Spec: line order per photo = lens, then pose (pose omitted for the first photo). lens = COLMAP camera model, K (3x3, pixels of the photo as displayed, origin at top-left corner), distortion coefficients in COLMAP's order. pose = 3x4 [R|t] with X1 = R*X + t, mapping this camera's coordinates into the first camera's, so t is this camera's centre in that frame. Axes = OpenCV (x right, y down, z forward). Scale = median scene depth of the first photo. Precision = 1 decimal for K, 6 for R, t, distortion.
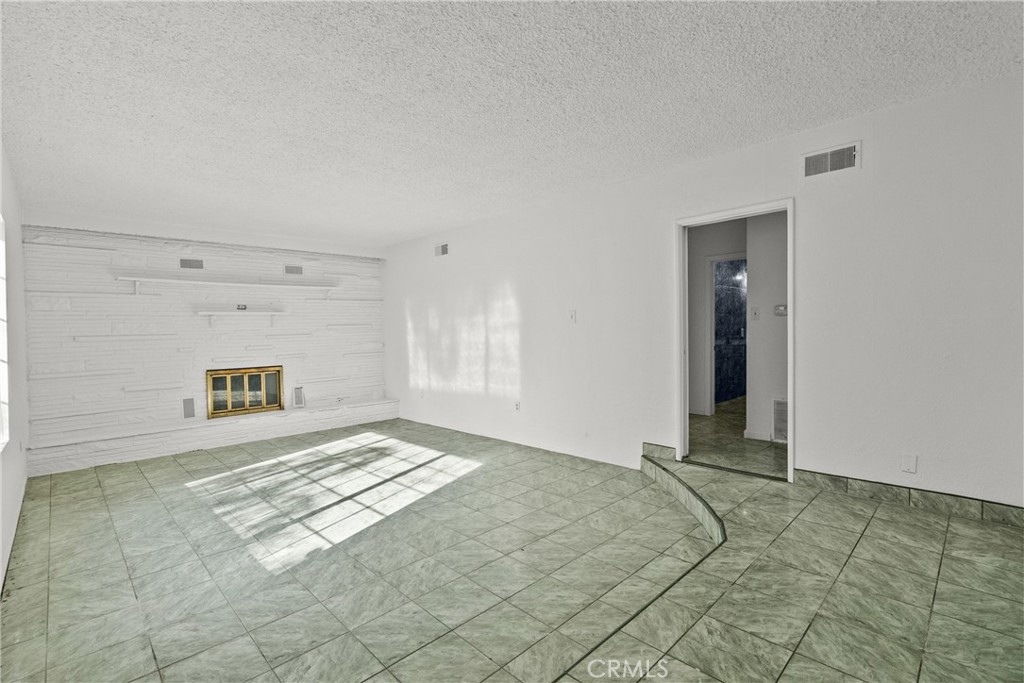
lens RADIAL K [[469.2, 0, 510.4], [0, 469.2, 340.1], [0, 0, 1]] dist [-0.003805, 0.001761]
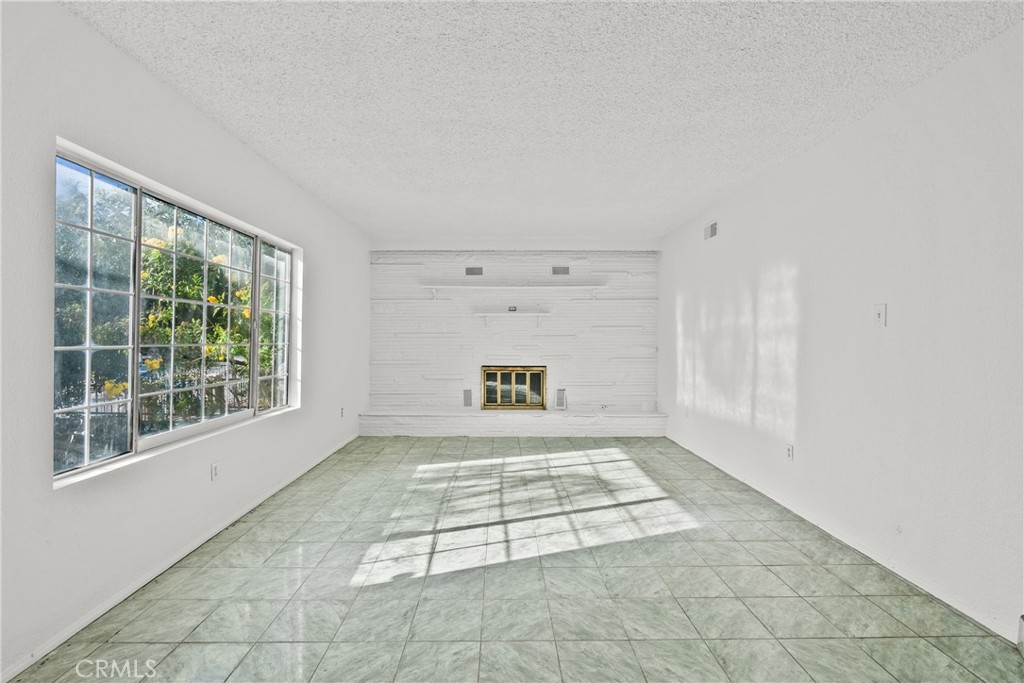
lens RADIAL K [[469.2, 0, 510.4], [0, 469.2, 340.1], [0, 0, 1]] dist [-0.003805, 0.001761]
pose [[0.724301, 0.030133, -0.688825, 0.193916], [-0.032954, 0.999416, 0.009070, -0.010333], [0.688696, 0.016130, 0.724871, 0.271115]]
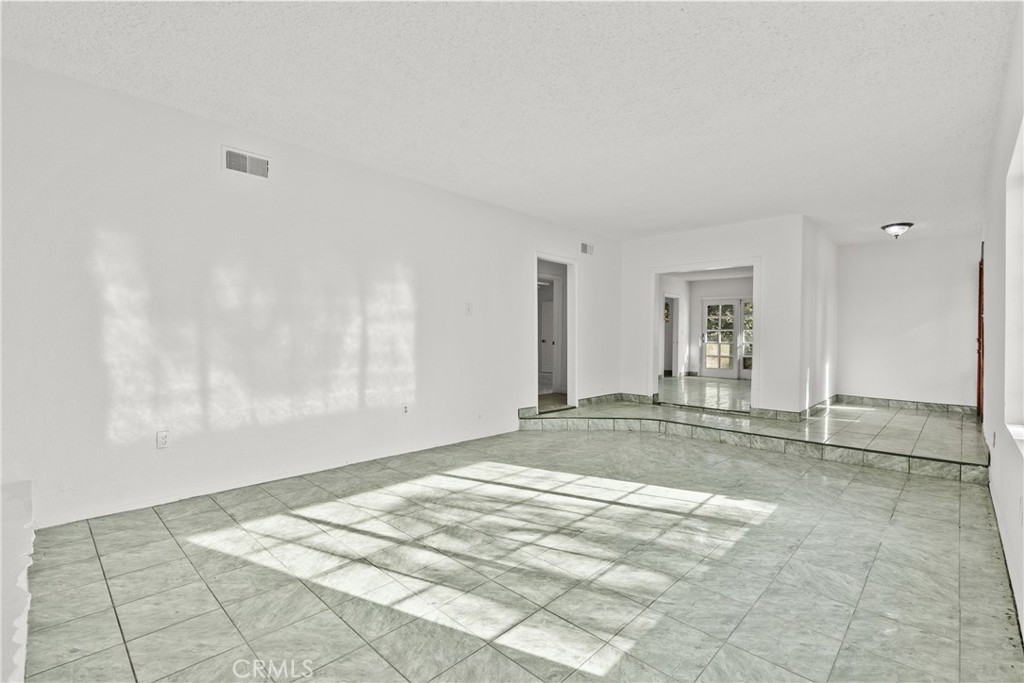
lens RADIAL K [[434.2, 0, 512.0], [0, 434.2, 341.5], [0, 0, 1]] dist [0.000471, -0.012261]
pose [[0.002143, 0.018117, 0.999834, -0.862092], [0.016231, 0.999704, -0.018149, 0.037310], [-0.999866, 0.016267, 0.001848, 0.880395]]
